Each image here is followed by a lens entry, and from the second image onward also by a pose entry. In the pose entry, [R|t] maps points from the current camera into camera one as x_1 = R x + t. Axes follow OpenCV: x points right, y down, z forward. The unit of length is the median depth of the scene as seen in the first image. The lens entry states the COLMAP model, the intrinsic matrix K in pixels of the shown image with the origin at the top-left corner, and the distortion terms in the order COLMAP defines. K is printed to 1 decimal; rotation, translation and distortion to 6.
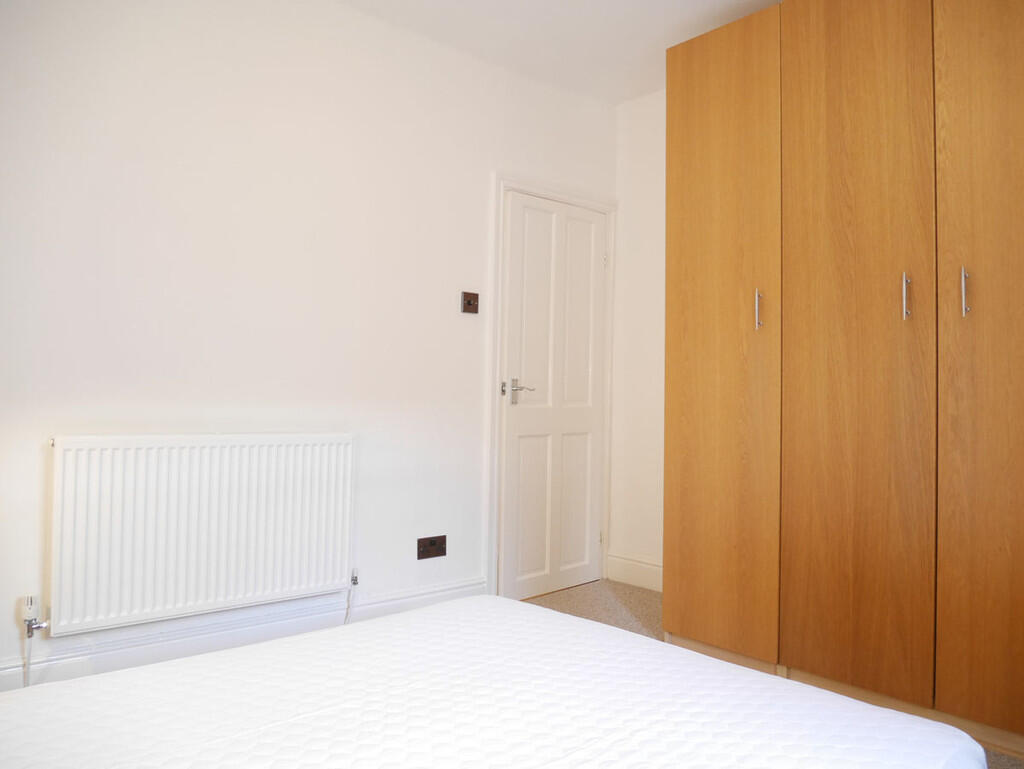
lens RADIAL K [[726.9, 0, 512.0], [0, 726.9, 384.5], [0, 0, 1]] dist [-0.099565, 0.039616]
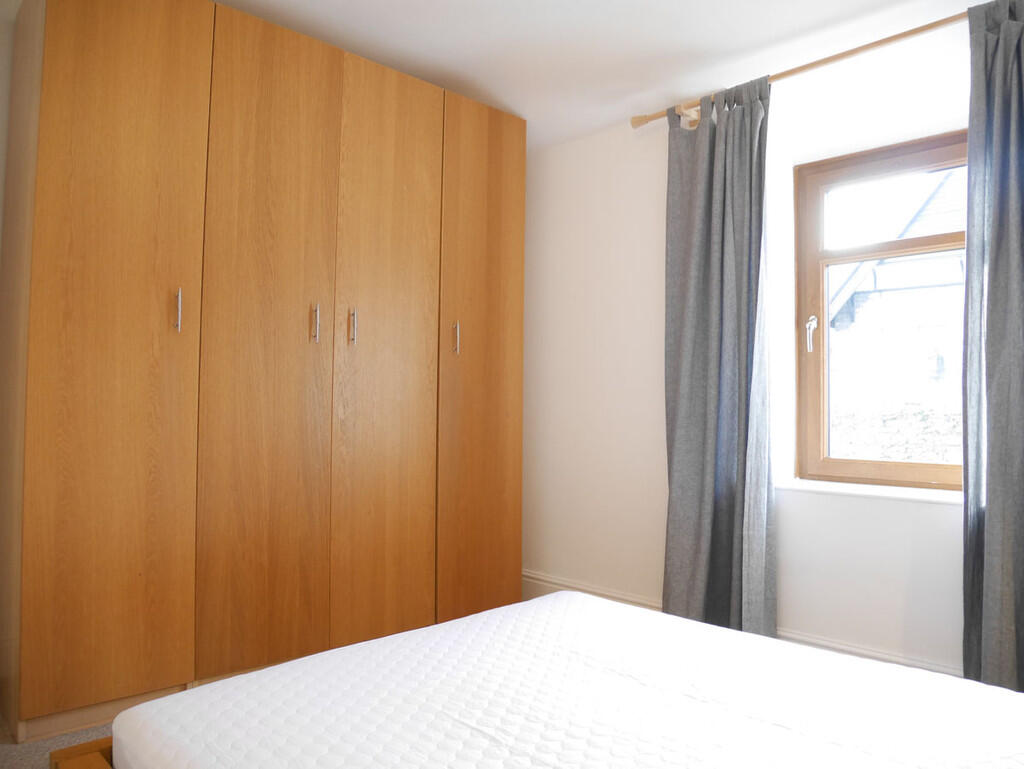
lens RADIAL K [[711.6, 0, 512.0], [0, 711.6, 384.5], [0, 0, 1]] dist [-0.029007, 0.034035]
pose [[-0.068725, 0.022661, 0.997378, -0.667699], [-0.029742, 0.999251, -0.024753, 0.002139], [-0.997192, -0.031366, -0.068000, 0.697027]]
